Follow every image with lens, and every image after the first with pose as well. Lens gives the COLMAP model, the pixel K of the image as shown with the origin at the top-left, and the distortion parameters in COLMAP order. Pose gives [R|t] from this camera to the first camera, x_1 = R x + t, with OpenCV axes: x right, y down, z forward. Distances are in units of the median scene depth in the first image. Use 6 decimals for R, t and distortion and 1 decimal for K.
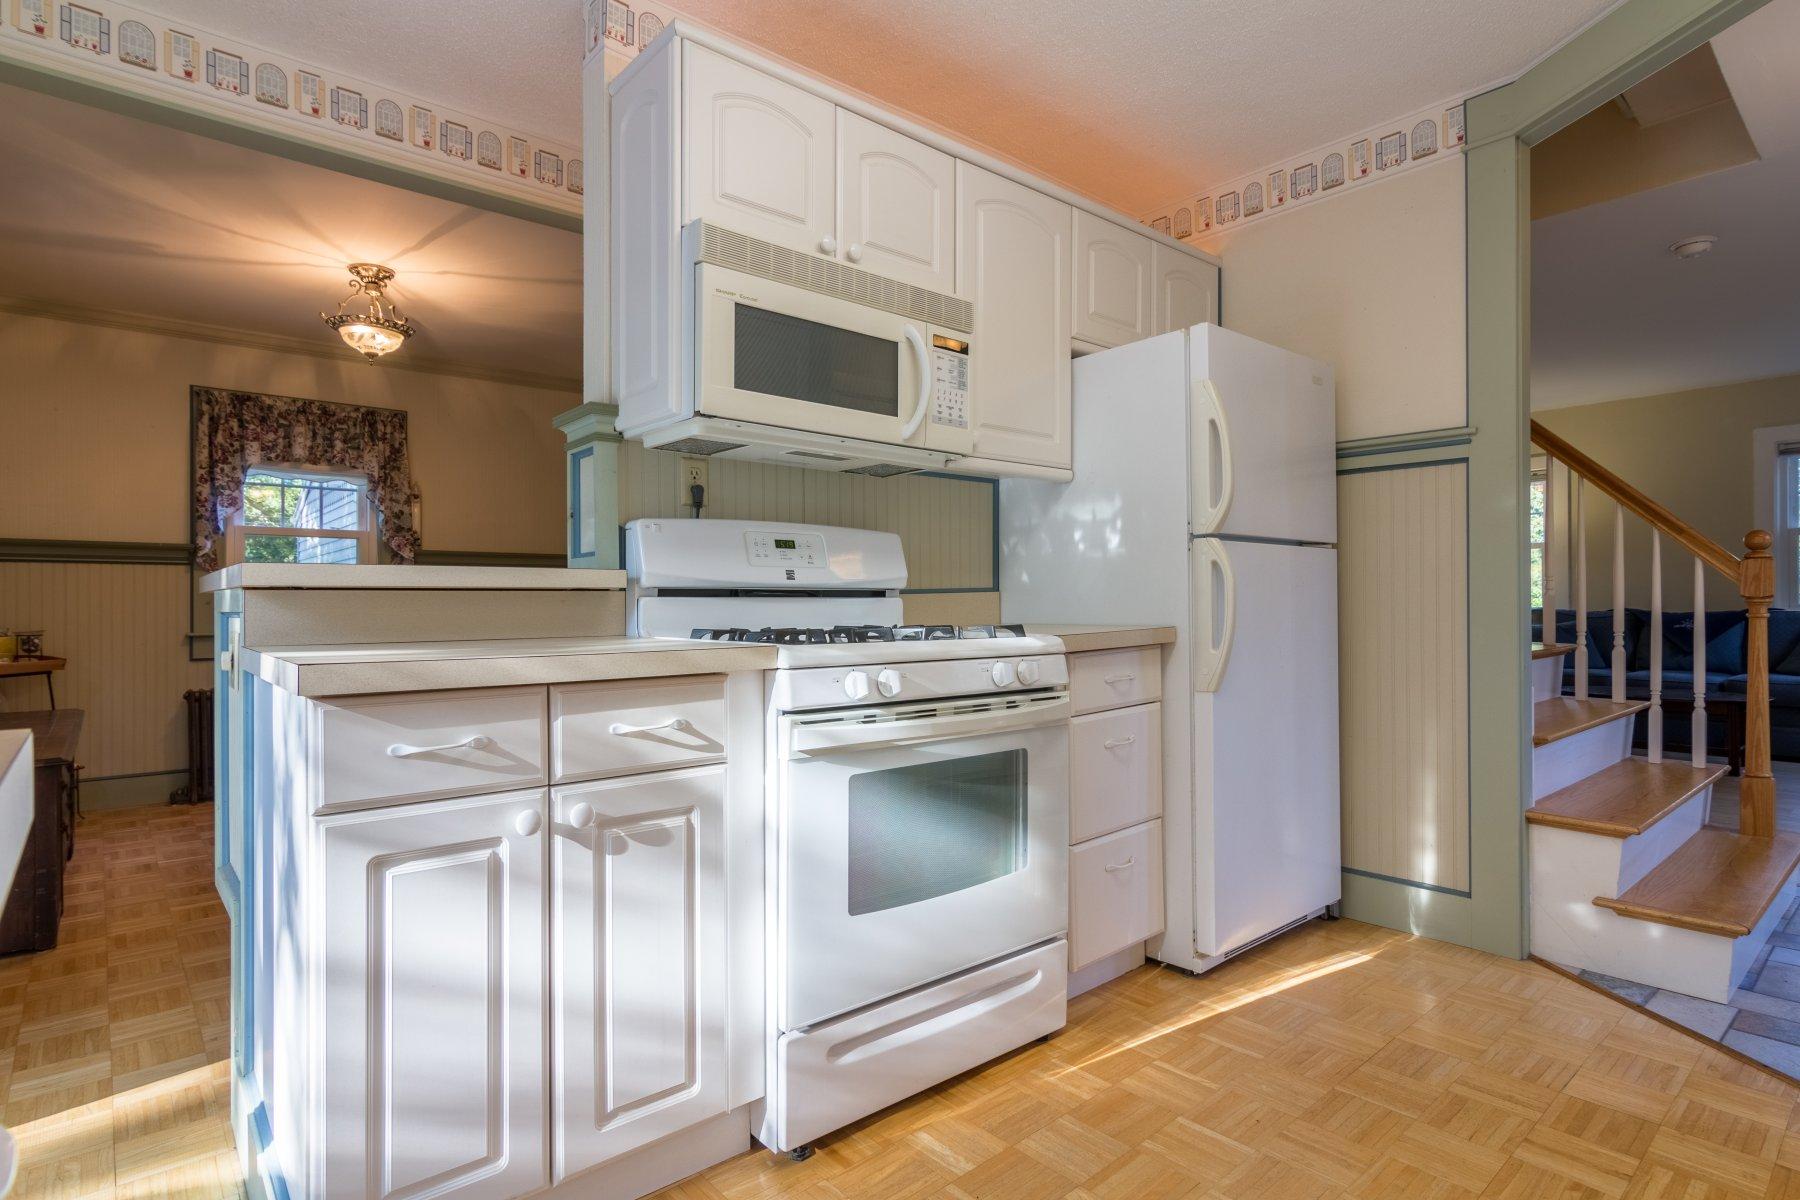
lens RADIAL K [[920.2, 0, 900.0], [0, 920.2, 600.0], [0, 0, 1]] dist [-0.001830, -0.000088]
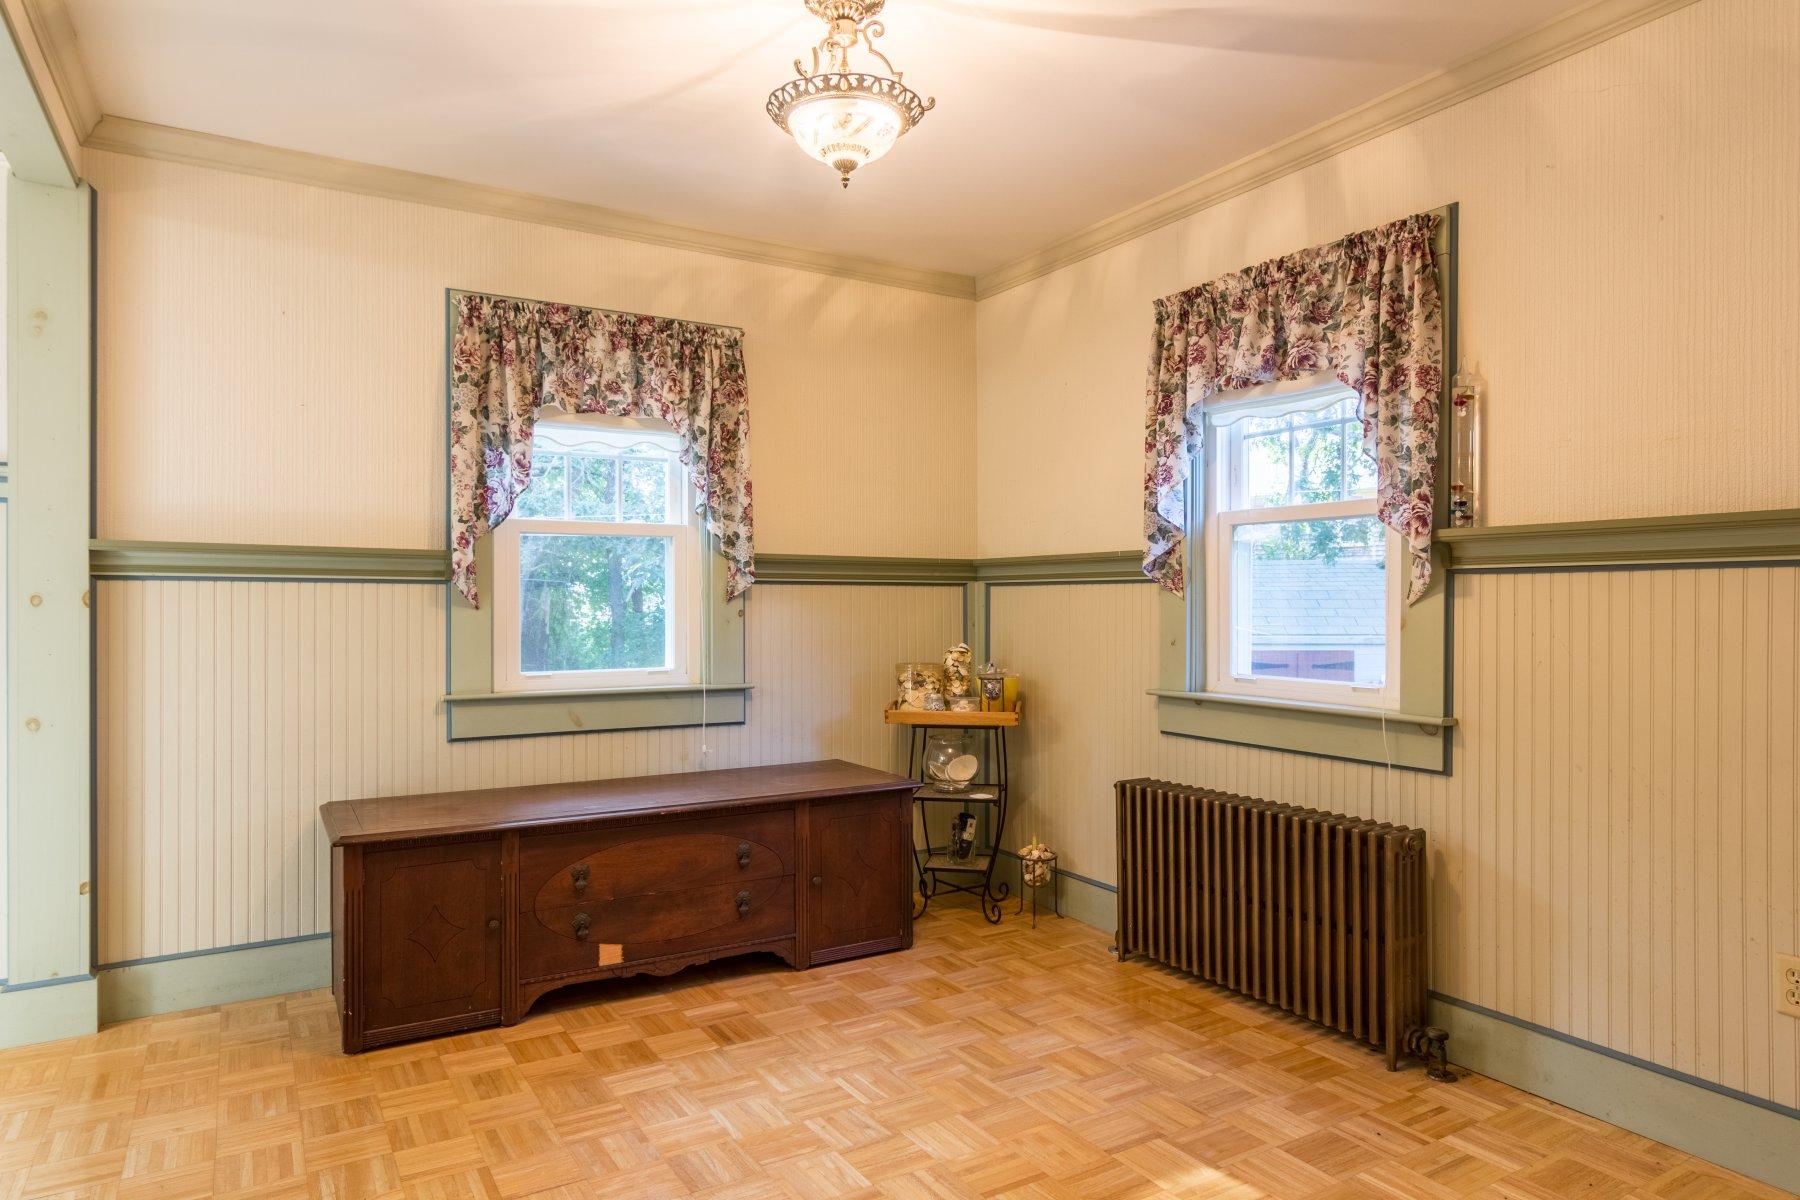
lens RADIAL K [[1082.3, 0, 874.1], [0, 1082.3, 608.4], [0, 0, 1]] dist [-0.005930, -0.000513]
pose [[-0.185249, 0.007061, -0.982666, -0.000185], [-0.001560, 0.999971, 0.007479, -0.024430], [0.982690, 0.002918, -0.185233, 0.908709]]
